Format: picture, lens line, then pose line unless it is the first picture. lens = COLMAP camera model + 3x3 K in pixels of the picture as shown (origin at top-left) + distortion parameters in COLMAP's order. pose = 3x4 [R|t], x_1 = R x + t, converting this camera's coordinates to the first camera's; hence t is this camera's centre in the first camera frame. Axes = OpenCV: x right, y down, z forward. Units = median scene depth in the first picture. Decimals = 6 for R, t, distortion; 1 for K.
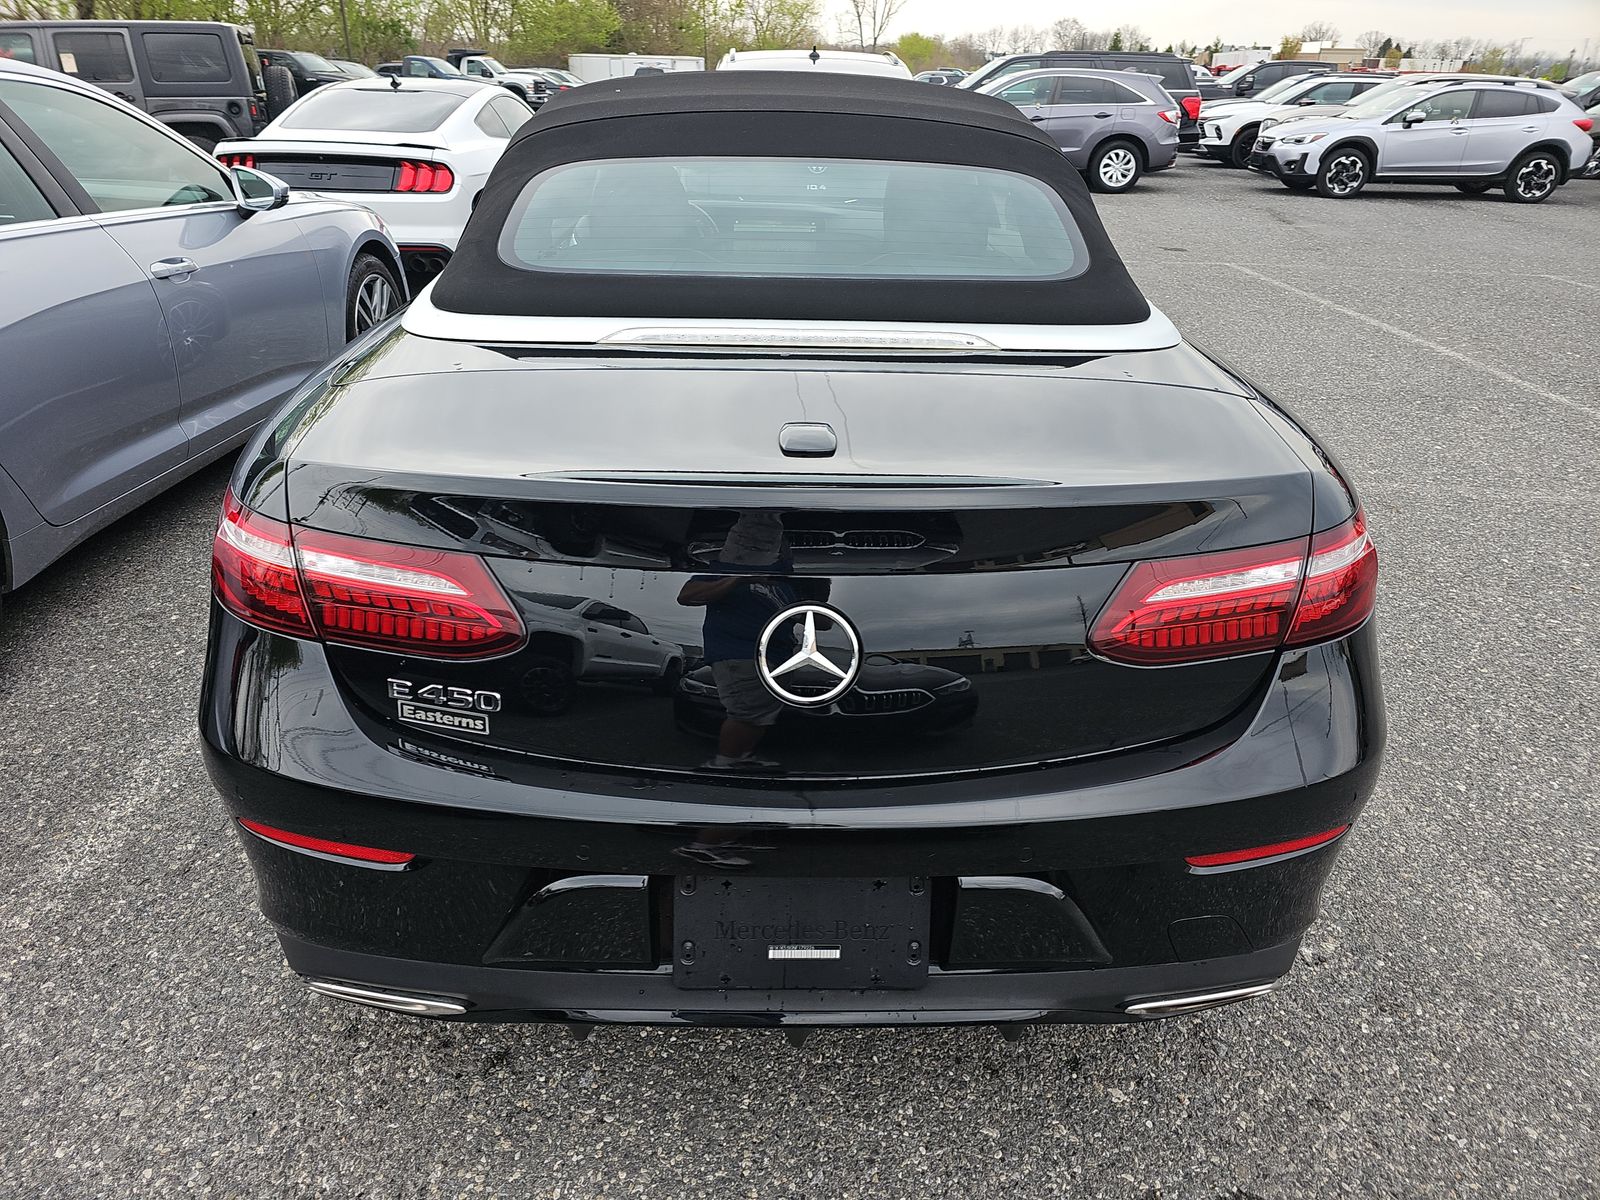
lens RADIAL K [[1059.1, 0, 798.4], [0, 1059.1, 598.6], [0, 0, 1]] dist [0.007002, 0.002939]
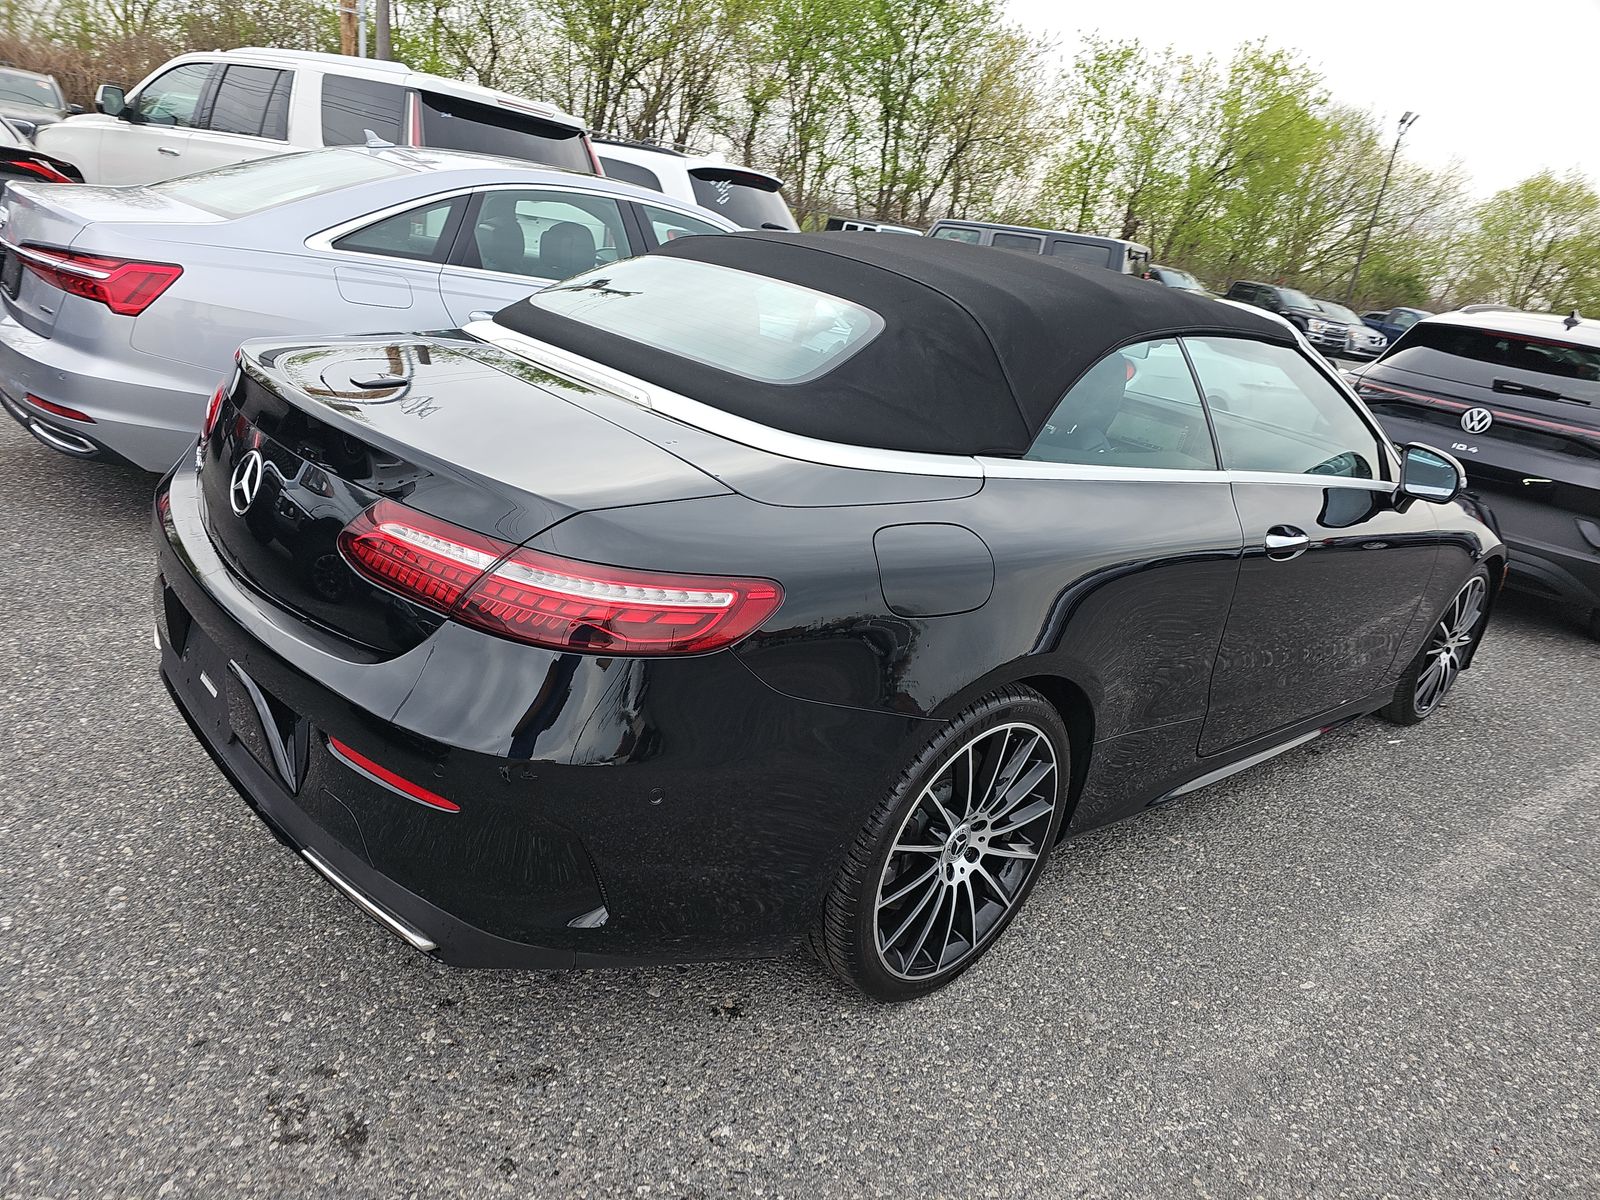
lens RADIAL K [[1059.1, 0, 797.1], [0, 1059.1, 599.7], [0, 0, 1]] dist [0.007002, 0.002939]
pose [[0.652077, 0.332889, -0.681161, 0.434959], [-0.456501, 0.889720, -0.002196, -0.041691], [0.605312, 0.312382, 0.732130, 0.104188]]
